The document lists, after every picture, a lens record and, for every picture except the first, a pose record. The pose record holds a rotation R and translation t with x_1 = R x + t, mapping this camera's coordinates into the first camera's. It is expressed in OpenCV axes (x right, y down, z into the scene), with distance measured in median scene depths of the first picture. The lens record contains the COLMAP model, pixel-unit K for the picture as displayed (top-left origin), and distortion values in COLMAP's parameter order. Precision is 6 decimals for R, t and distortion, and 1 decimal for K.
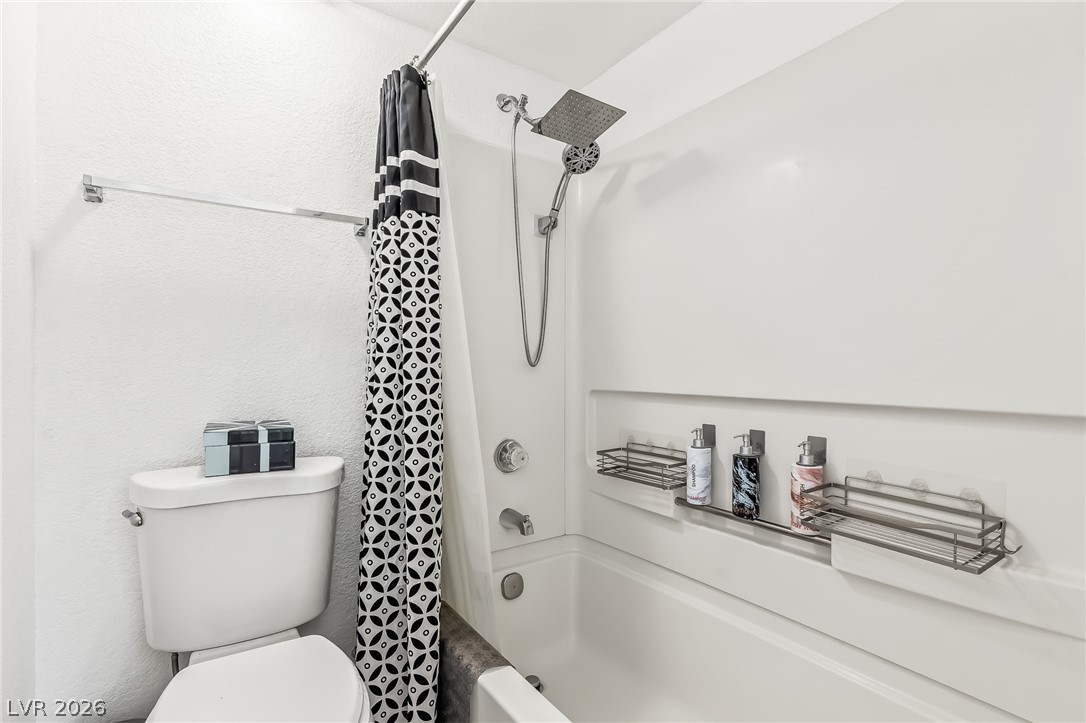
lens RADIAL K [[513.6, 0, 543.0], [0, 513.6, 361.5], [0, 0, 1]] dist [0.003174, -0.000709]
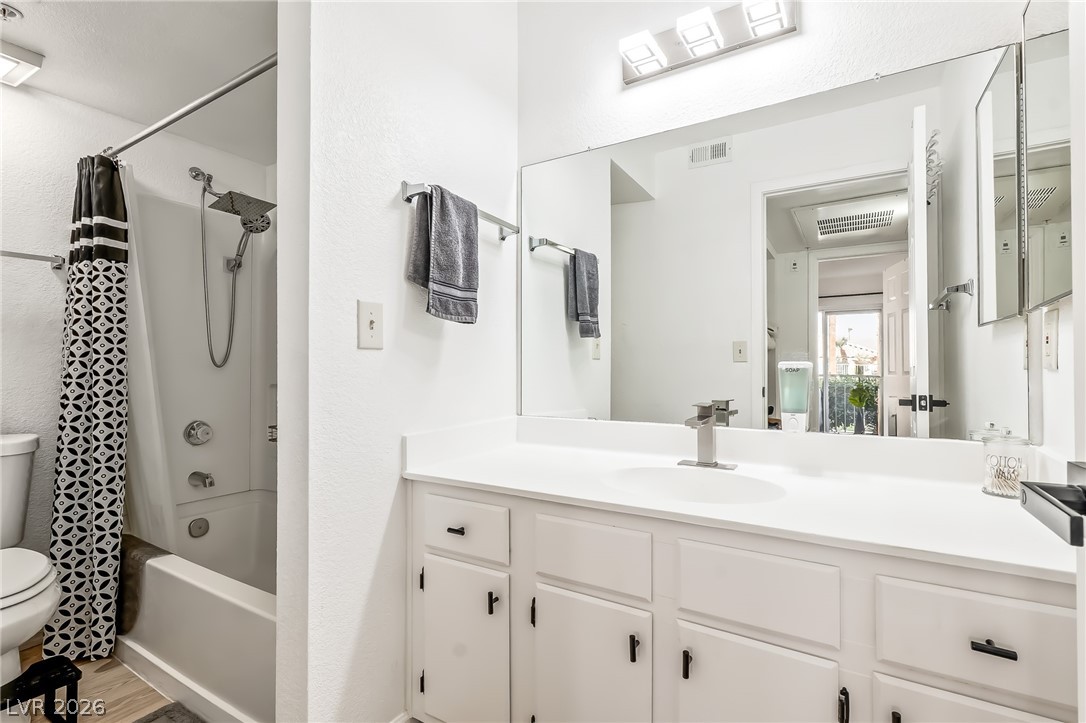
lens RADIAL K [[513.6, 0, 543.0], [0, 513.6, 361.5], [0, 0, 1]] dist [0.003174, -0.000709]
pose [[0.920361, 0.007745, 0.390992, 0.318343], [-0.006275, 0.999968, -0.005038, -0.007124], [-0.391019, 0.002183, 0.920380, -0.807112]]
